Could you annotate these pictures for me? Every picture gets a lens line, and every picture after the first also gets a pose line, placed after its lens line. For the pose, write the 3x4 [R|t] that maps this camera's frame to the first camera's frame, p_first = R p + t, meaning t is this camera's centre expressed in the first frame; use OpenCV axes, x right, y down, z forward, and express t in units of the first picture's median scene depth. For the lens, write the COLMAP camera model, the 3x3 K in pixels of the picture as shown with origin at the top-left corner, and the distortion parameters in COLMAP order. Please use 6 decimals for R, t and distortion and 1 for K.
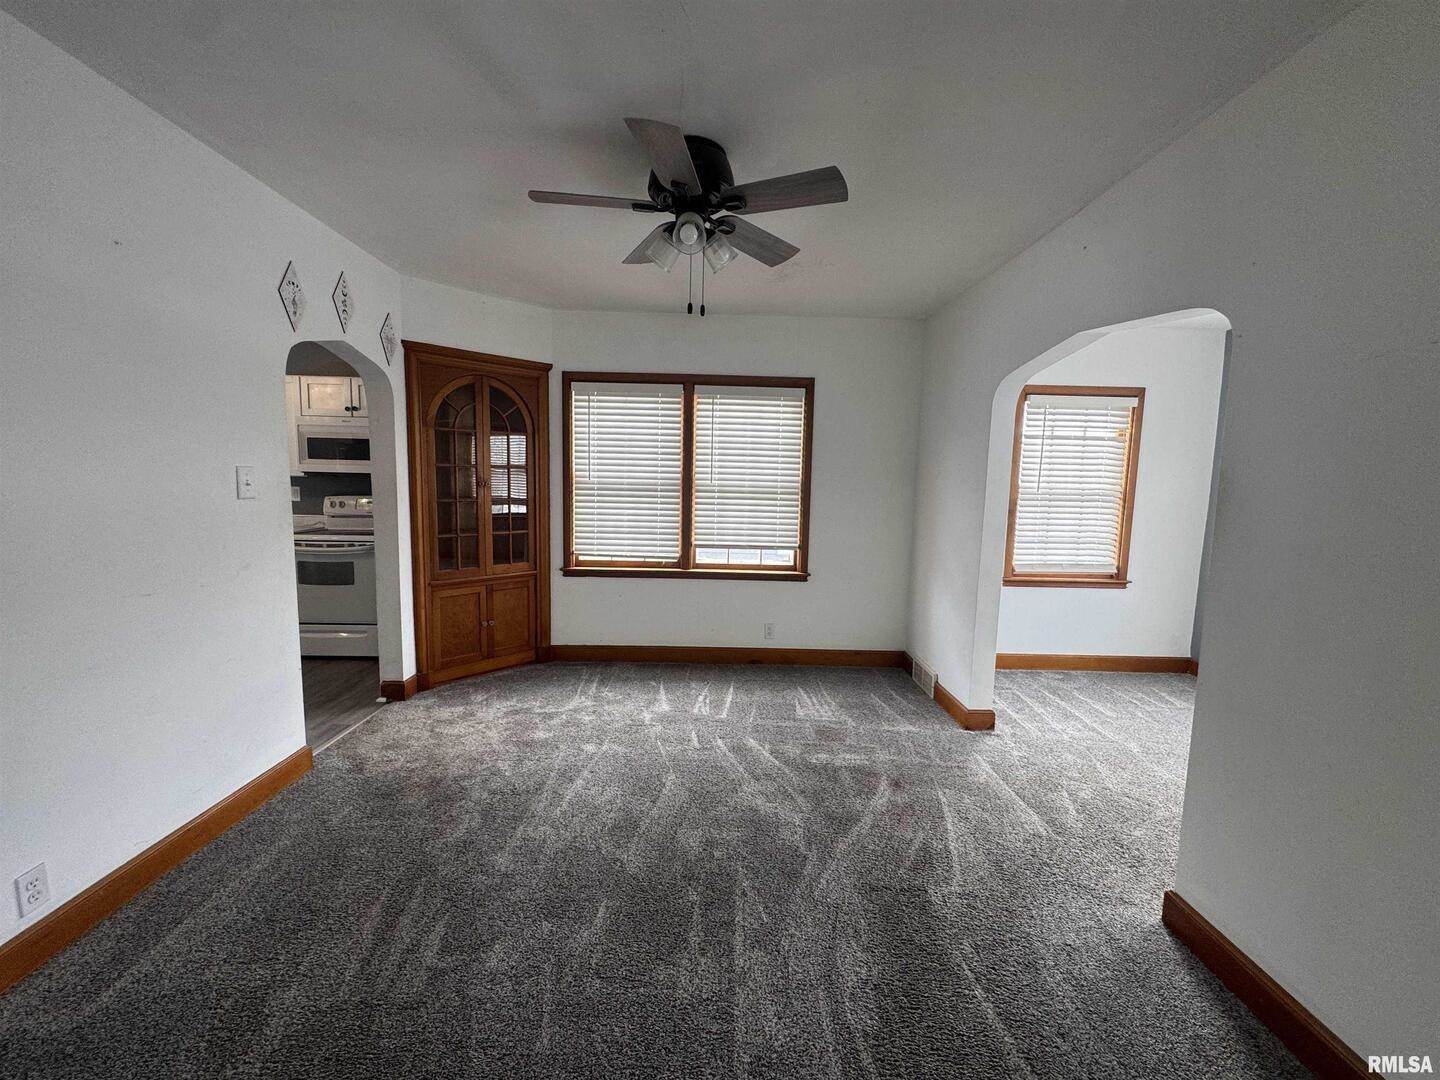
lens RADIAL K [[580.6, 0, 720.0], [0, 580.6, 540.0], [0, 0, 1]] dist [0.000121, -0.000163]
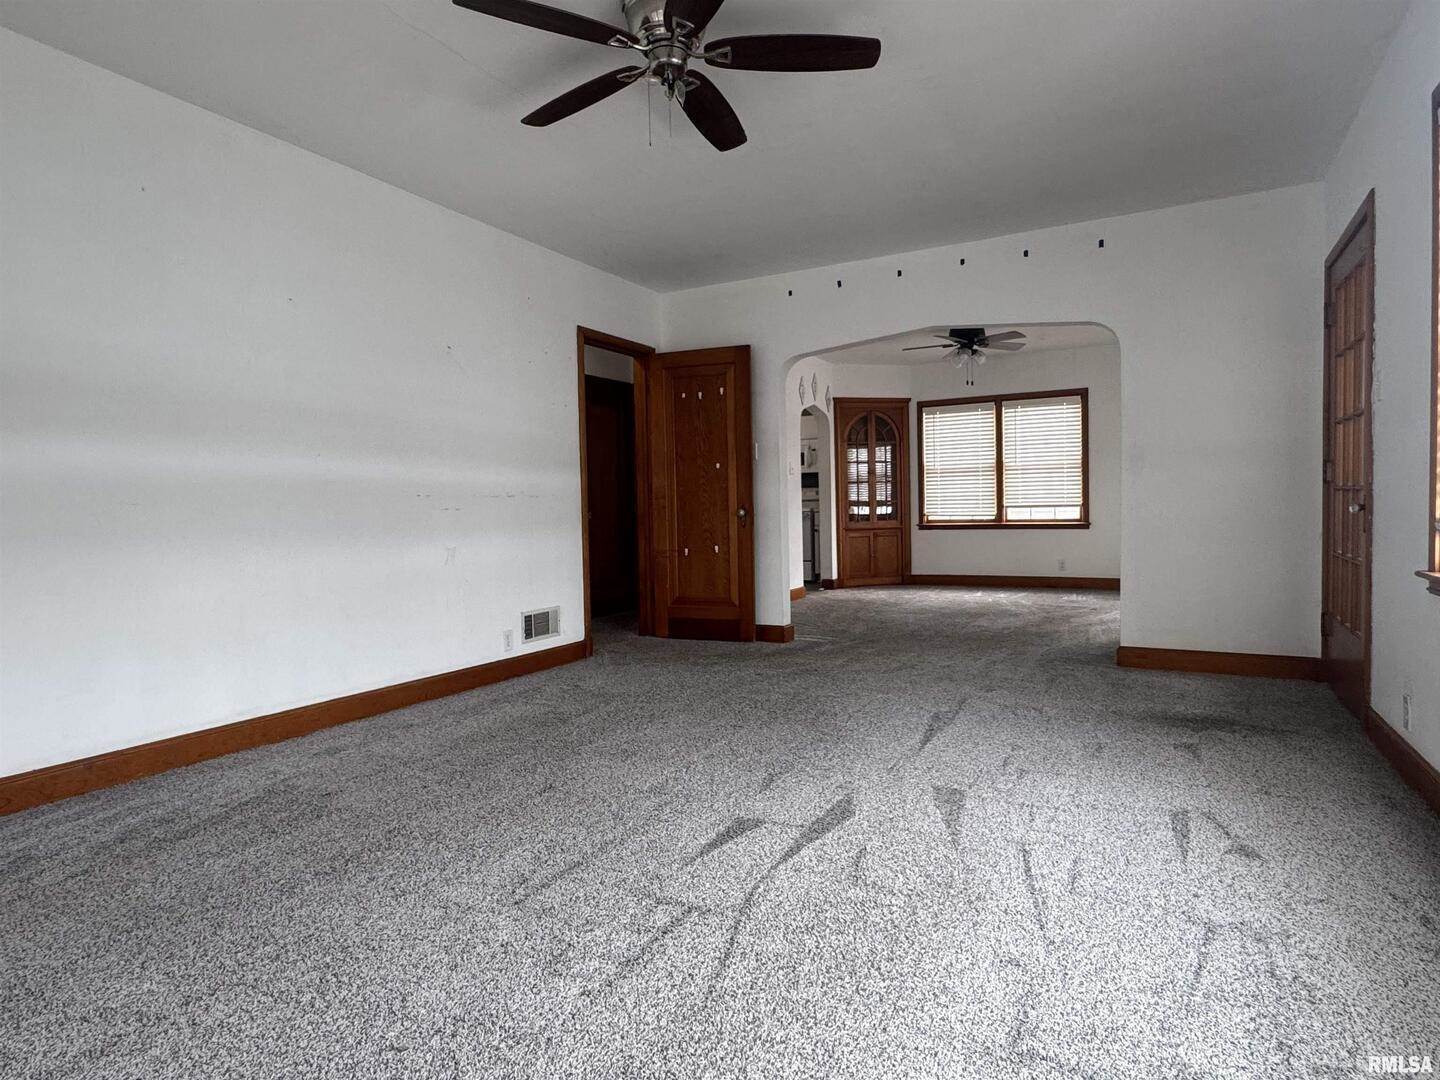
lens RADIAL K [[831.5, 0, 720.0], [0, 831.5, 540.0], [0, 0, 1]] dist [0.003616, 0.000280]
pose [[0.871327, -0.023737, -0.490129, 0.376688], [-0.008019, 0.998007, -0.062589, 0.243971], [0.490638, 0.058466, 0.869400, -1.263292]]
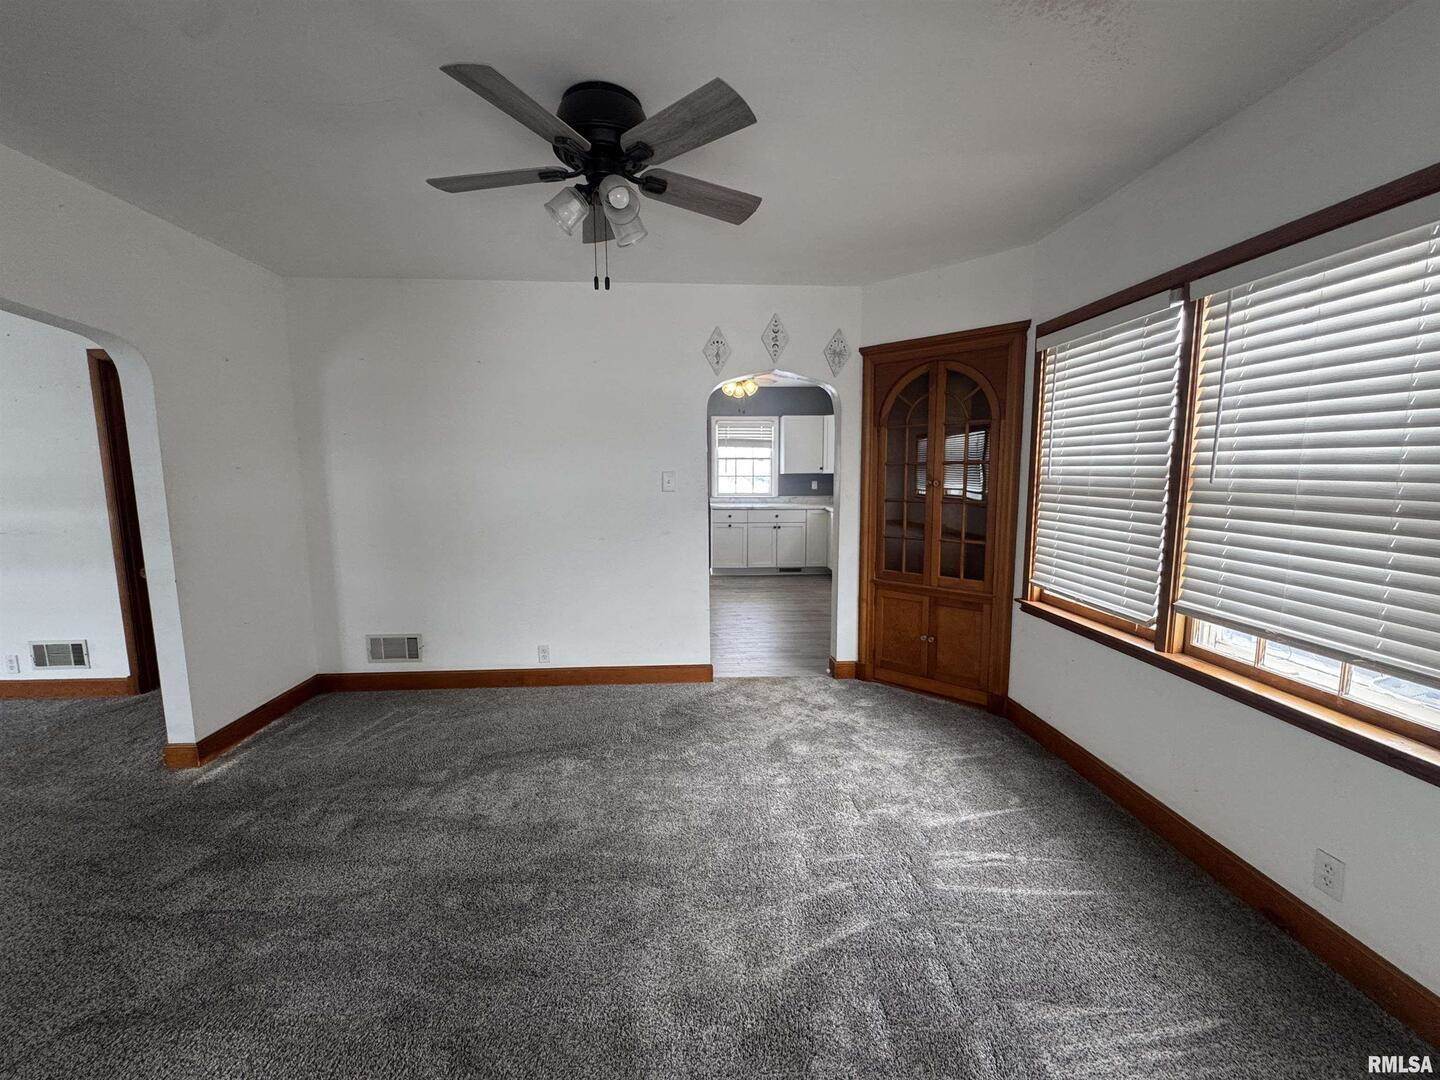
lens RADIAL K [[580.6, 0, 720.0], [0, 580.6, 540.0], [0, 0, 1]] dist [0.000121, -0.000163]
pose [[0.042908, 0.100217, -0.994040, 0.446927], [-0.097632, 0.990615, 0.095657, -0.059798], [0.994297, 0.092946, 0.052290, 0.598574]]
